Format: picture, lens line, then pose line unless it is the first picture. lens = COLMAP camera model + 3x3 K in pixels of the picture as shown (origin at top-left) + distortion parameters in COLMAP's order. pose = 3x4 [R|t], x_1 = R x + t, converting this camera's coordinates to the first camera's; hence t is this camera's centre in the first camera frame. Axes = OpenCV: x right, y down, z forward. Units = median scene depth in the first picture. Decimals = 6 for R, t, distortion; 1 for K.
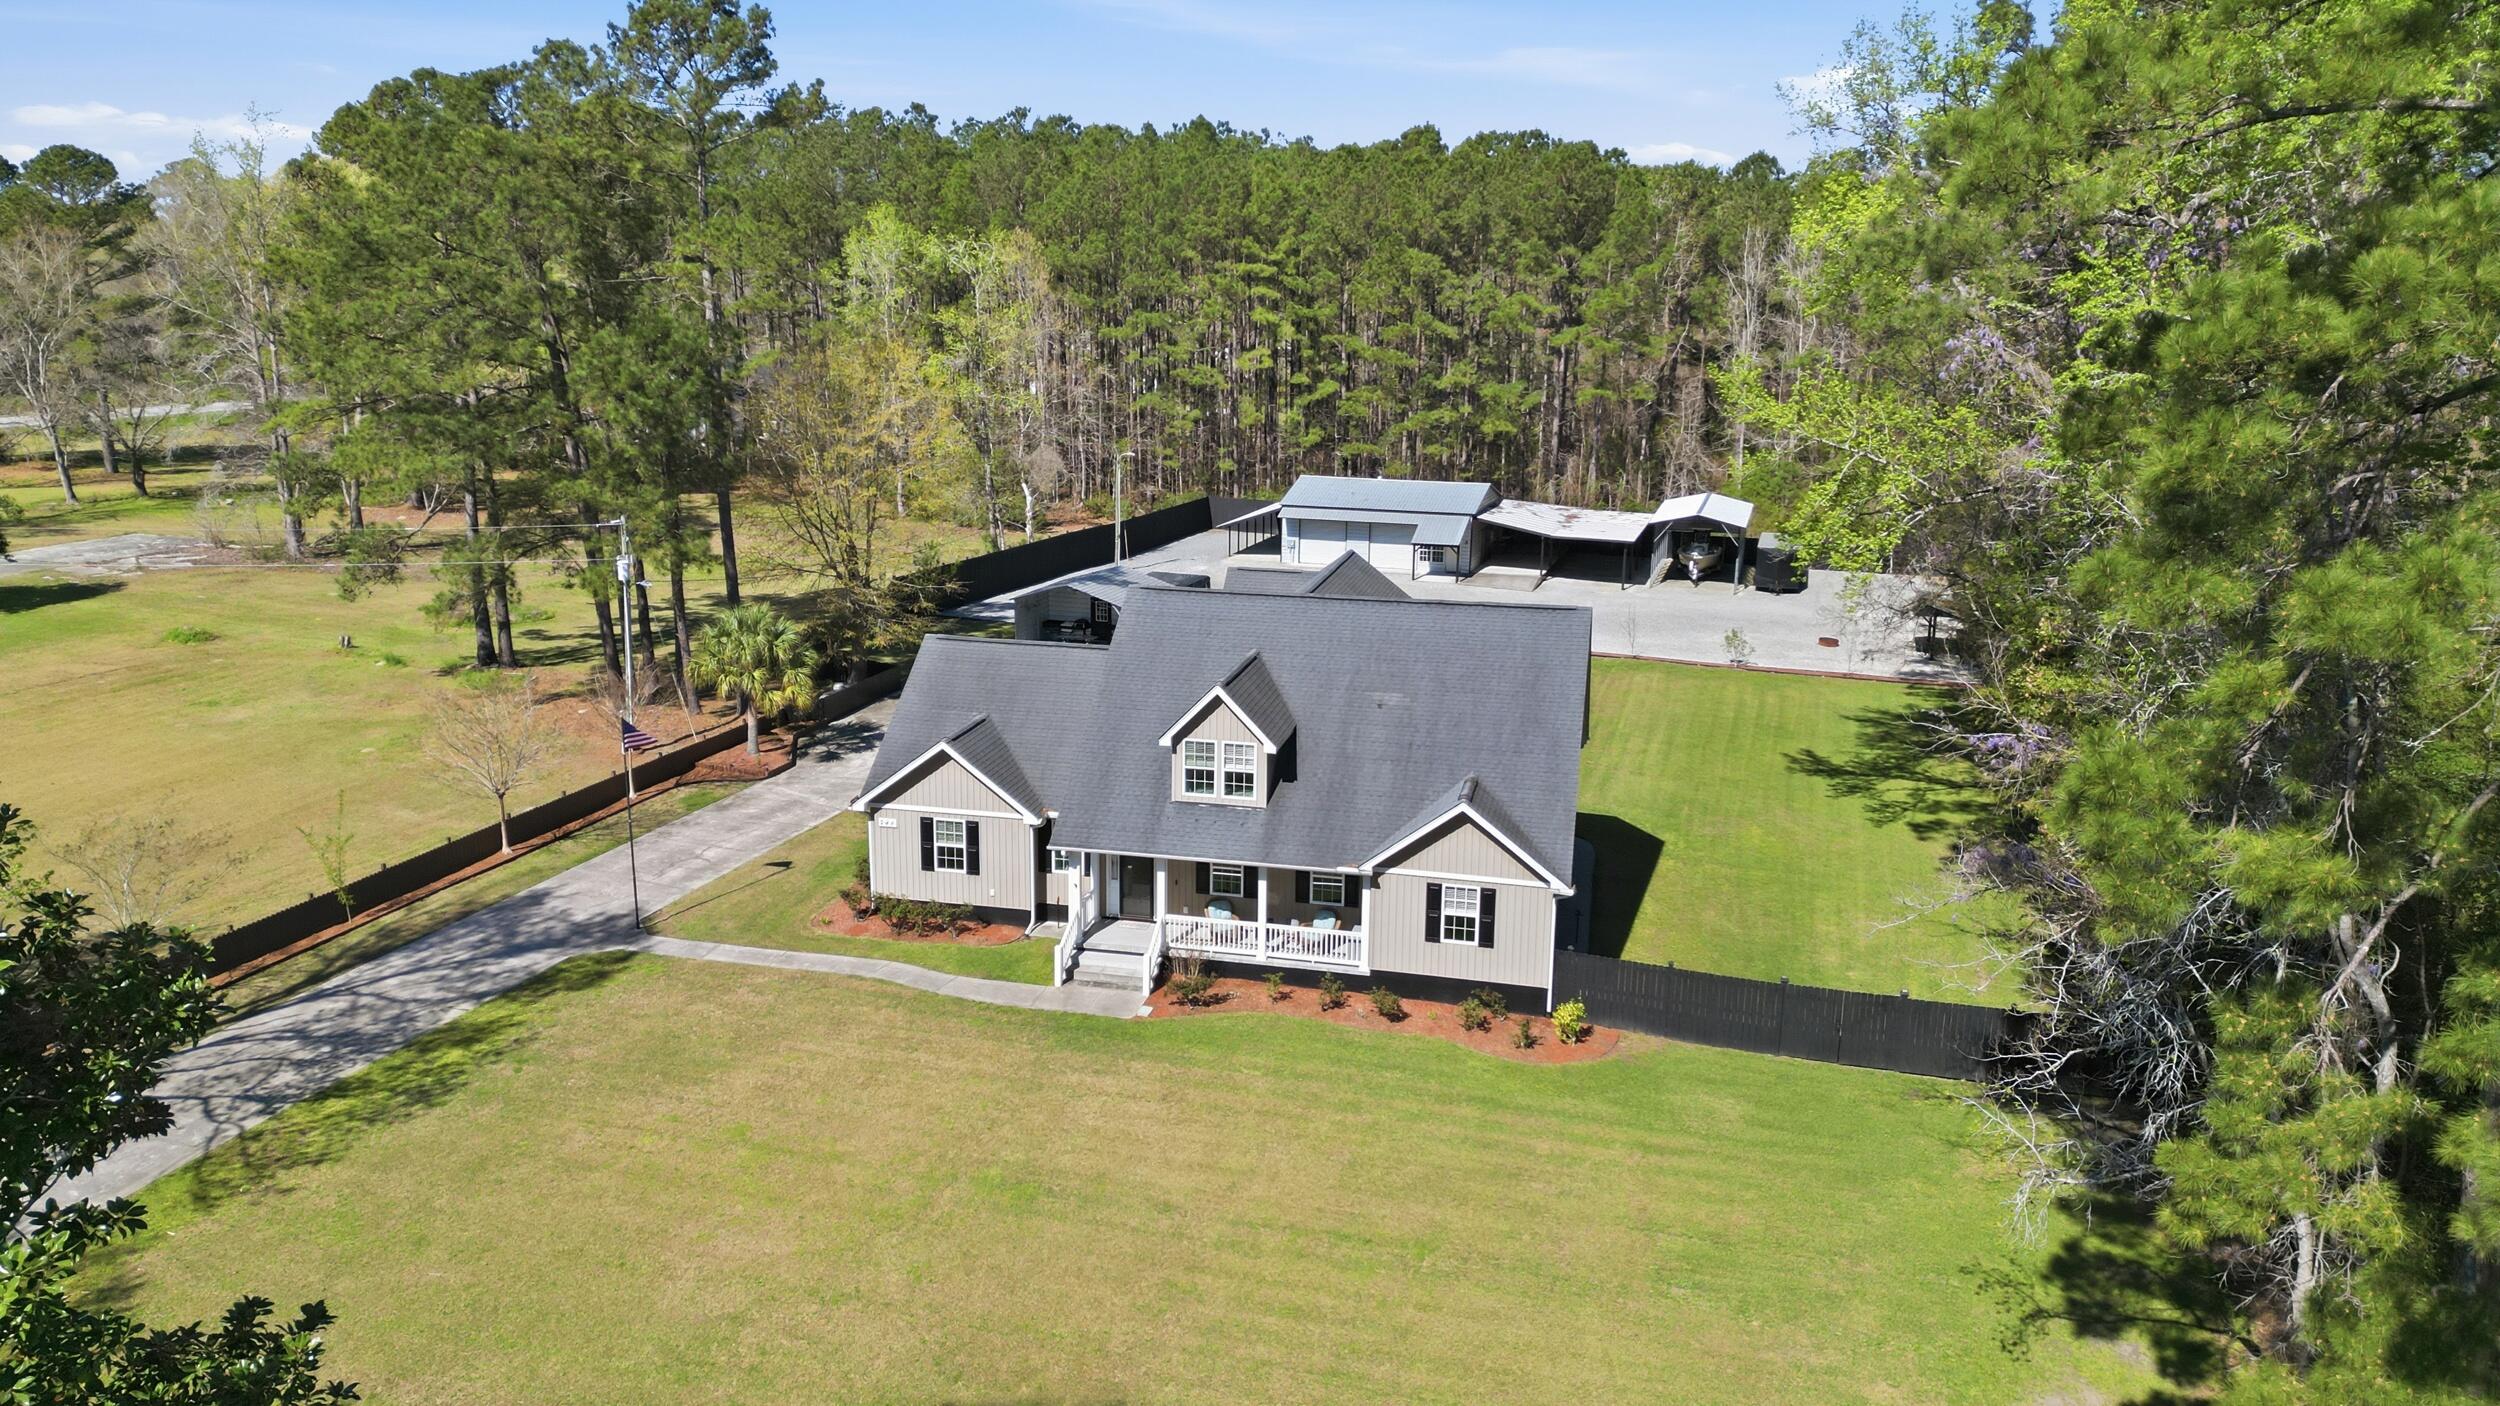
lens RADIAL K [[1749.0, 0, 1227.7], [0, 1749.0, 713.6], [0, 0, 1]] dist [0.061367, -0.059921]
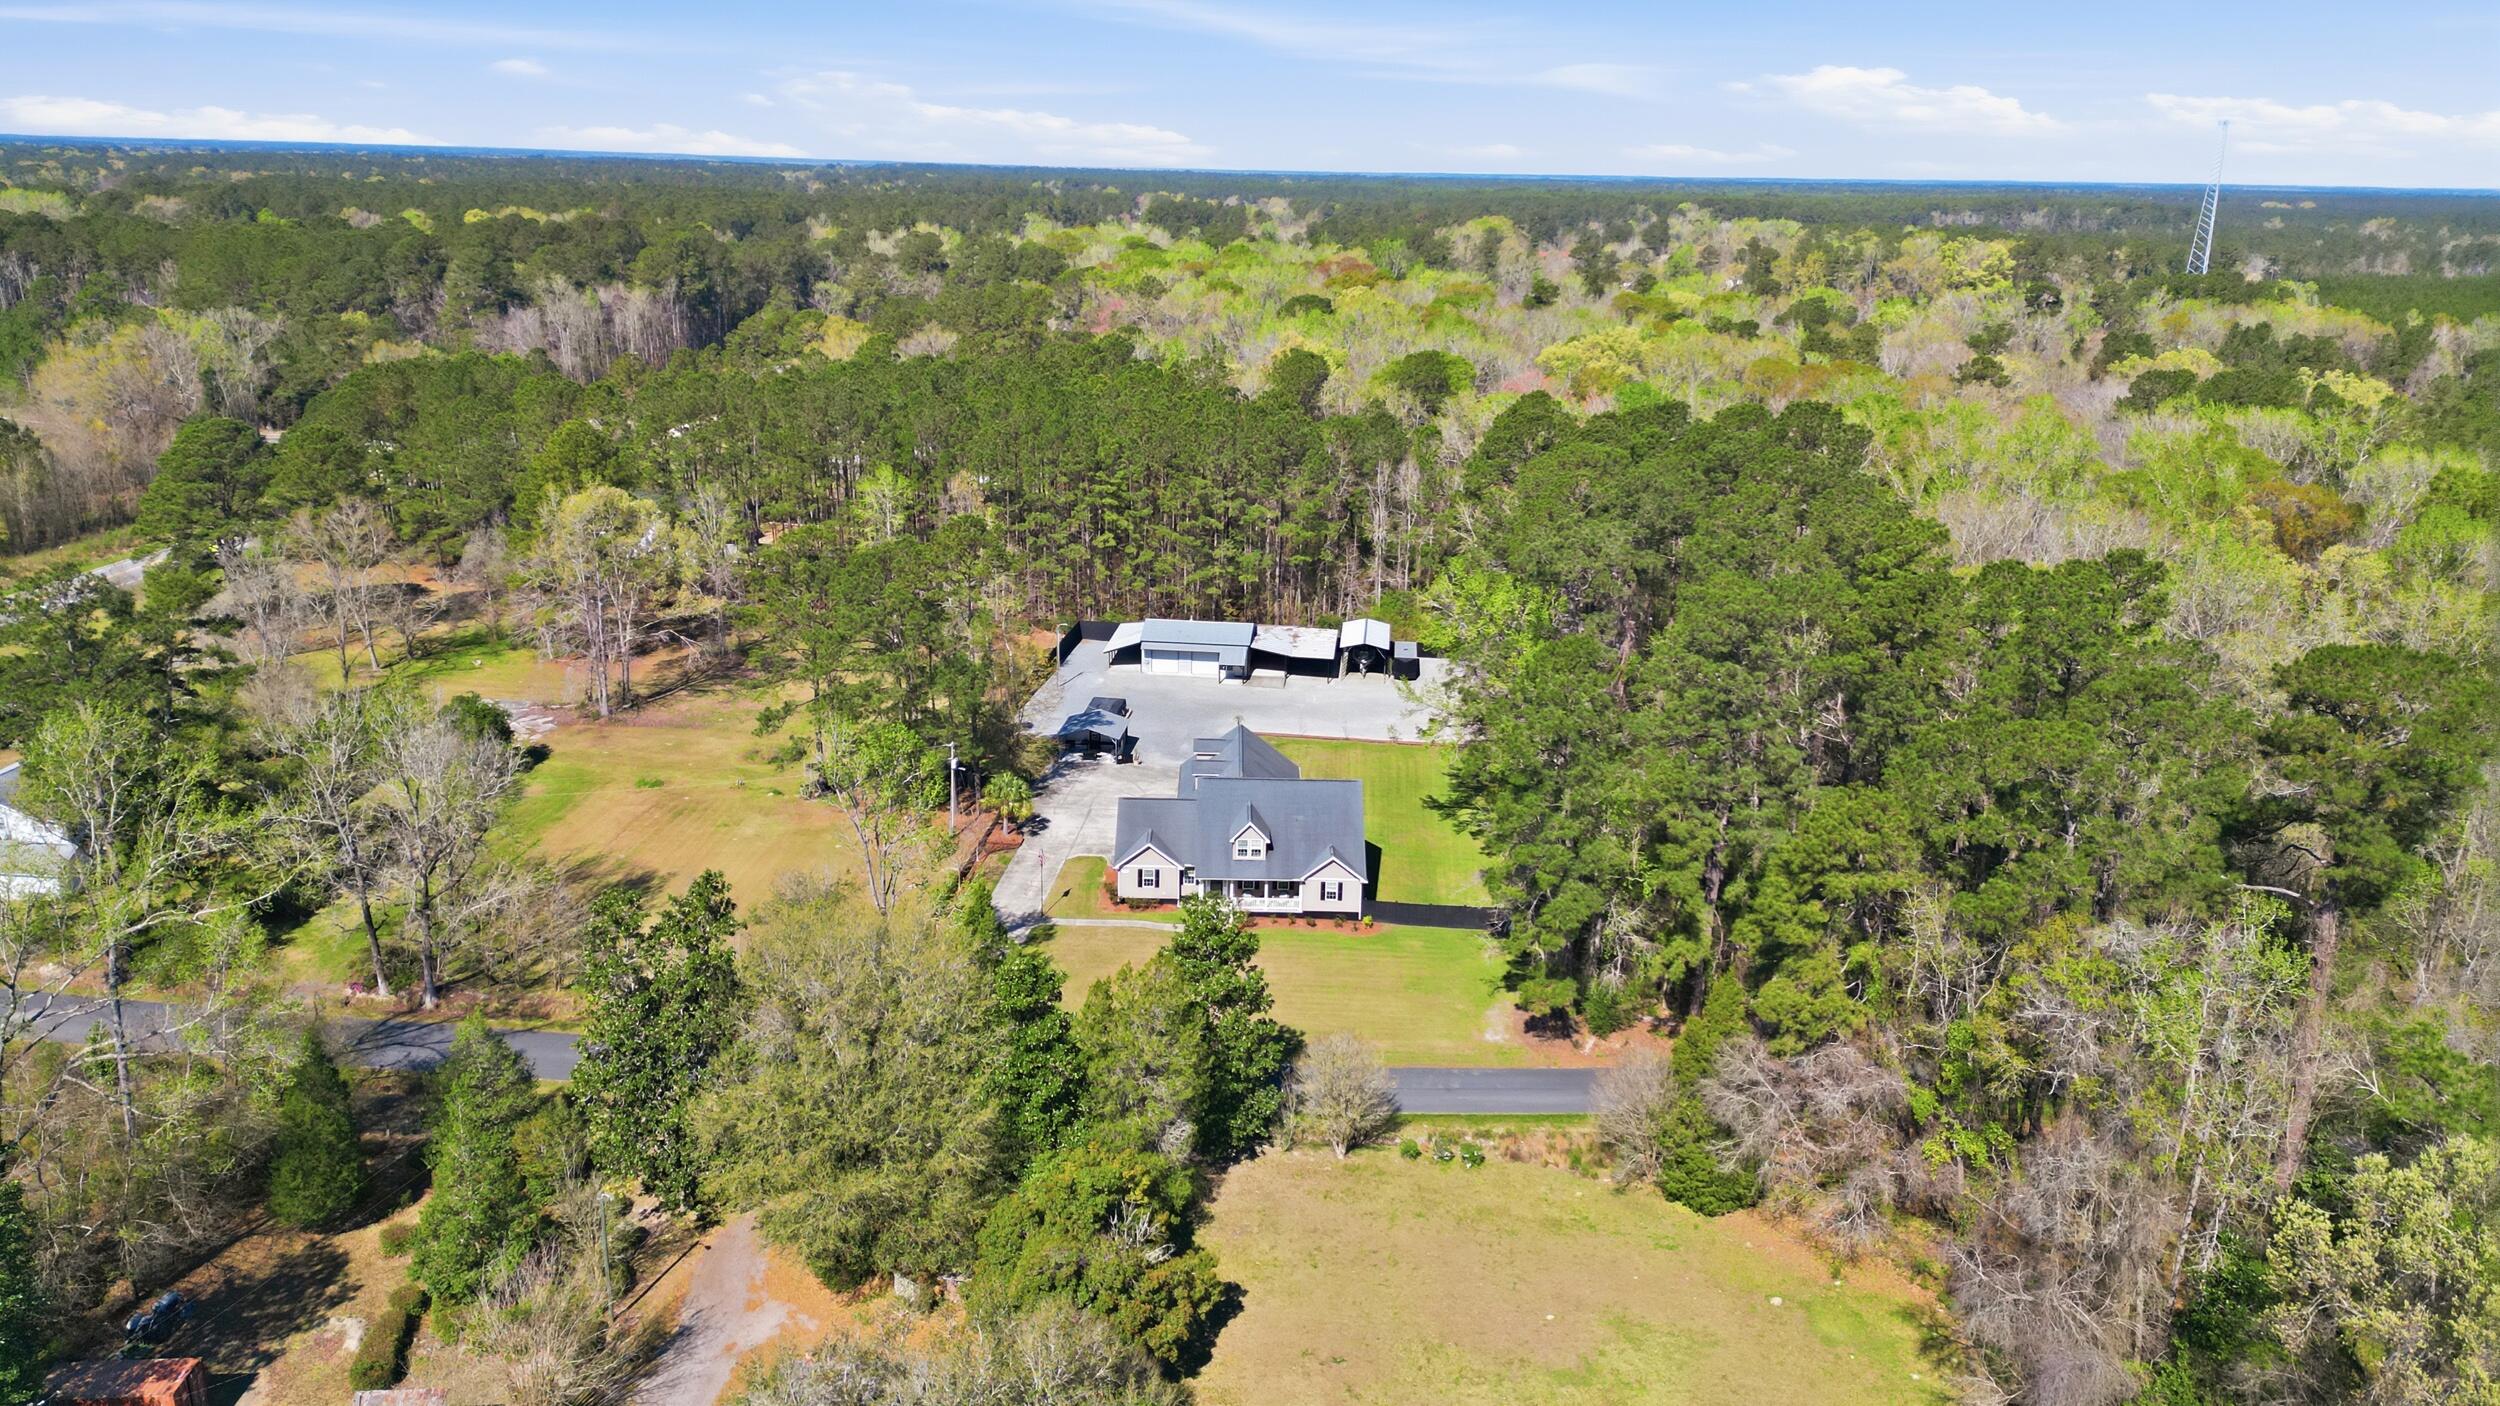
lens RADIAL K [[1749.0, 0, 1242.9], [0, 1749.0, 699.8], [0, 0, 1]] dist [0.061367, -0.059921]
pose [[0.972957, -0.055900, 0.224120, -0.662925], [0.043235, 0.997199, 0.061027, -0.399148], [-0.226904, -0.049687, 0.972649, -1.869577]]
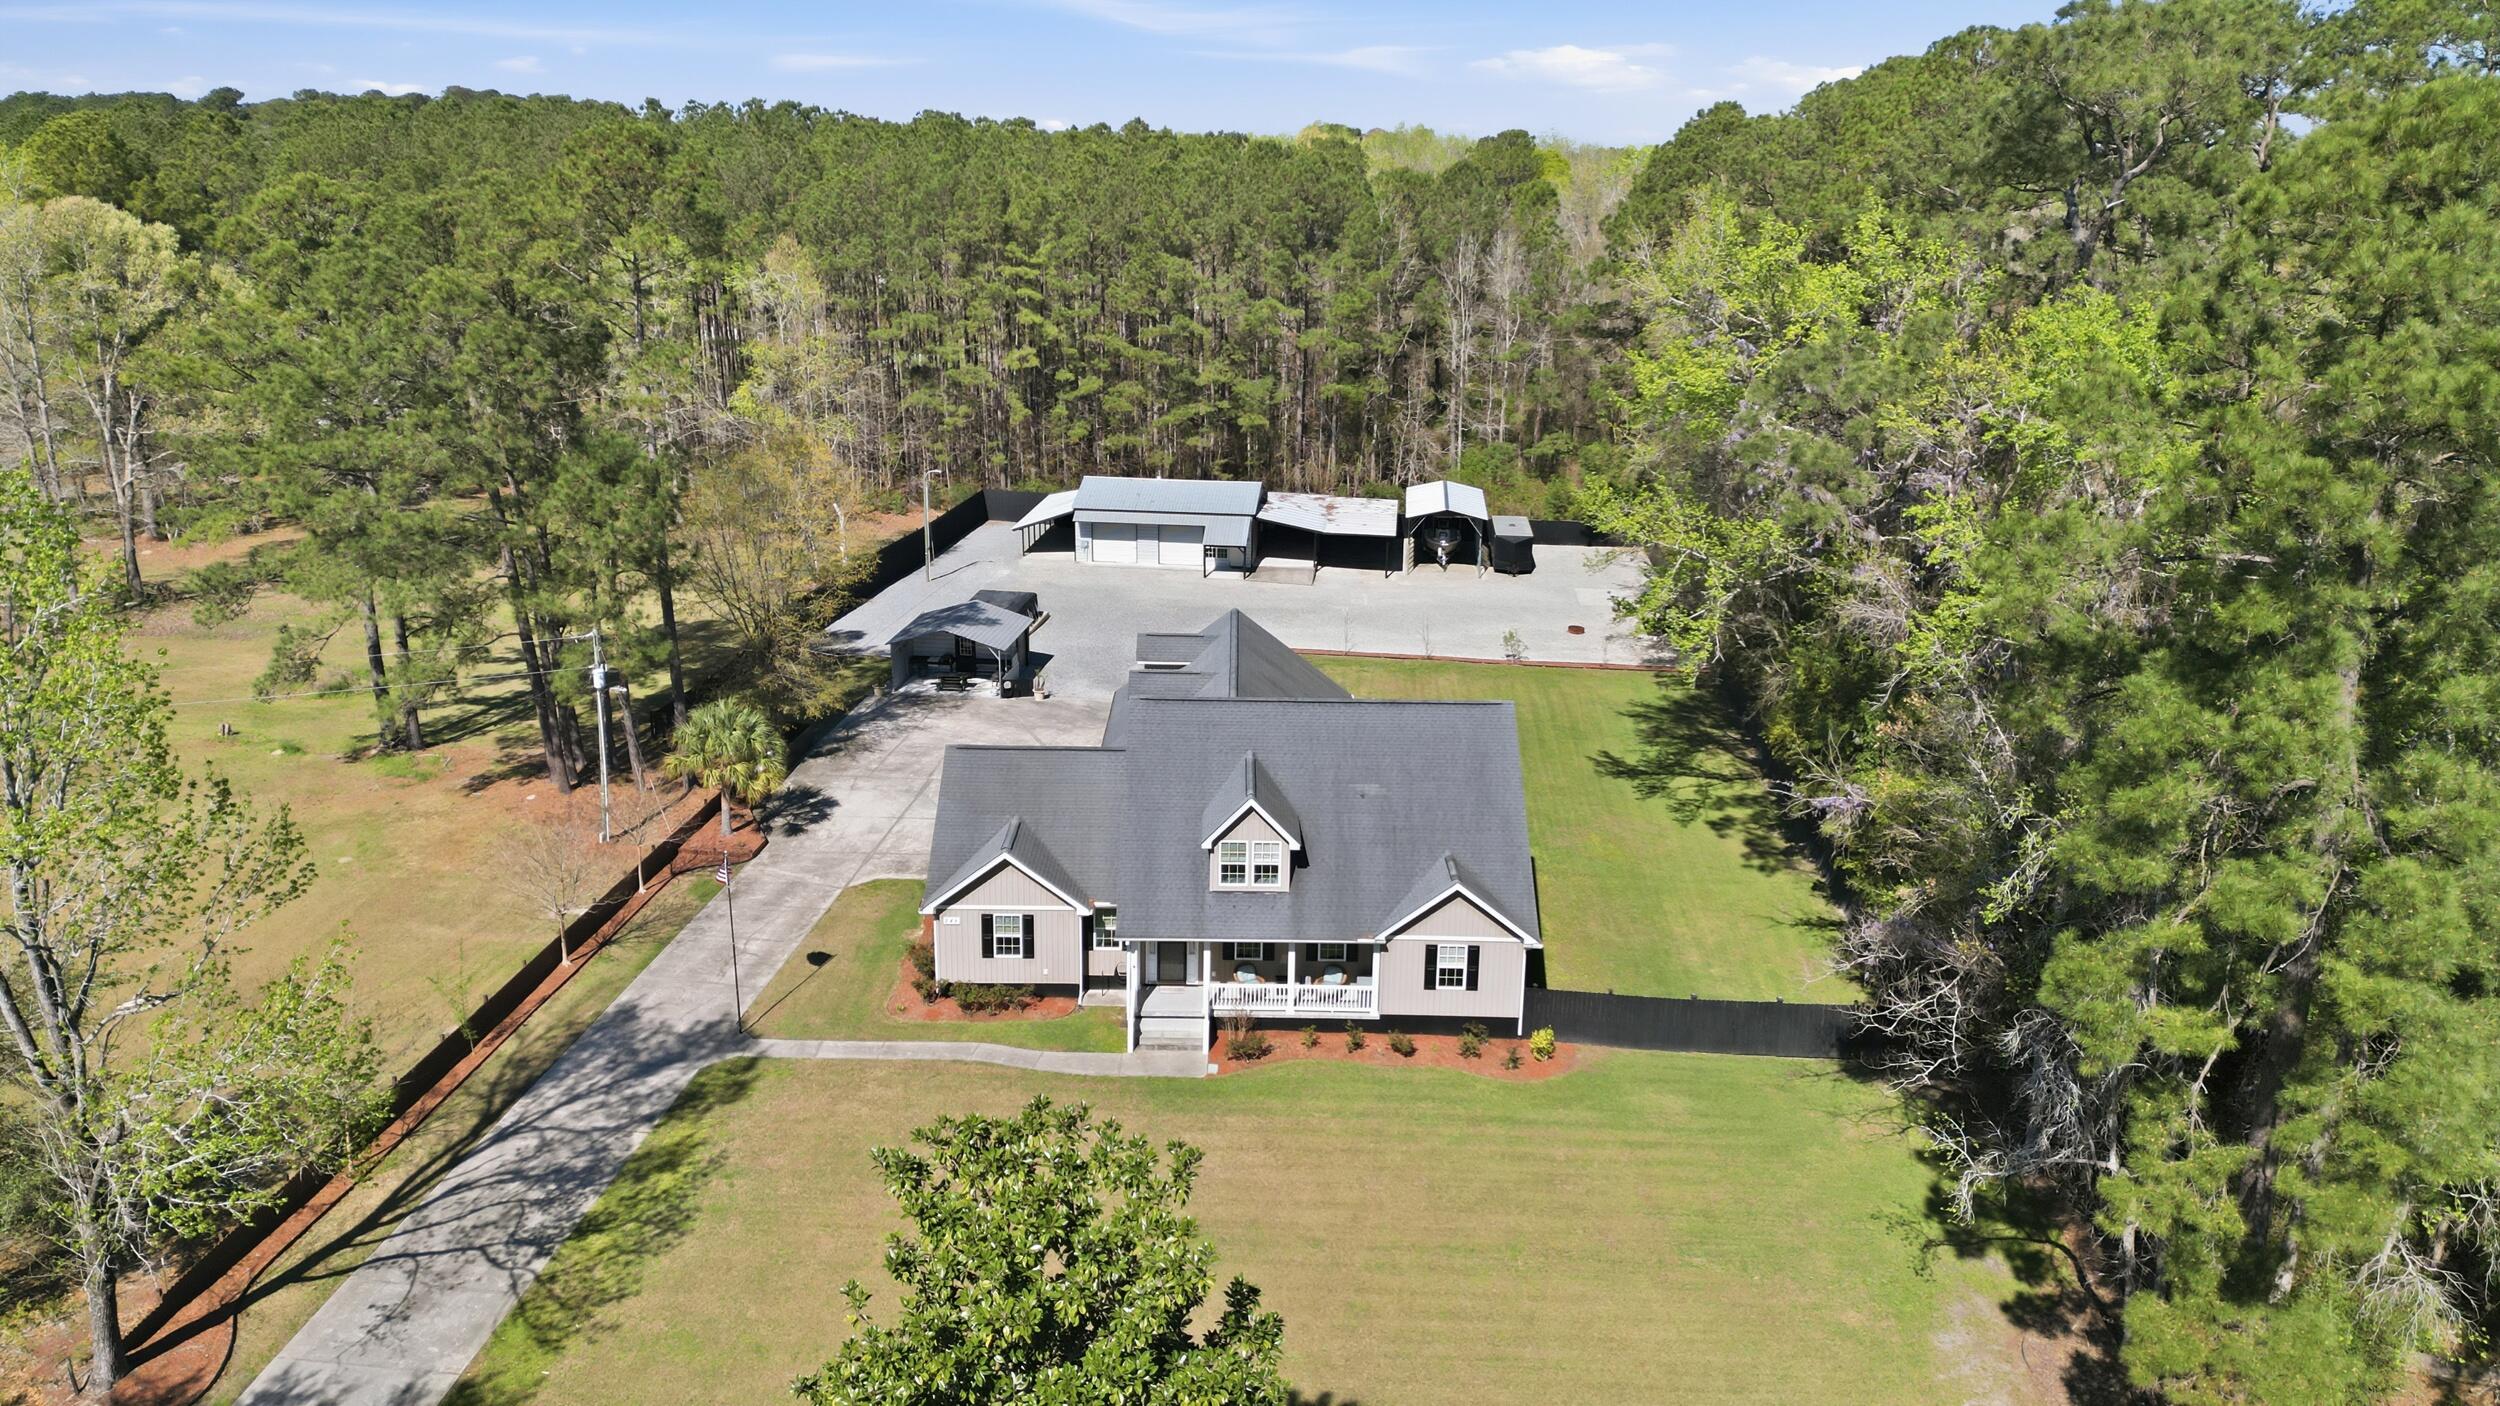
lens RADIAL K [[1749.0, 0, 1246.4], [0, 1749.0, 708.3], [0, 0, 1]] dist [0.061367, -0.059921]
pose [[0.973761, -0.062985, 0.218684, -0.264267], [0.049264, 0.996492, 0.067647, -0.157058], [-0.222178, -0.055099, 0.973448, -0.182919]]
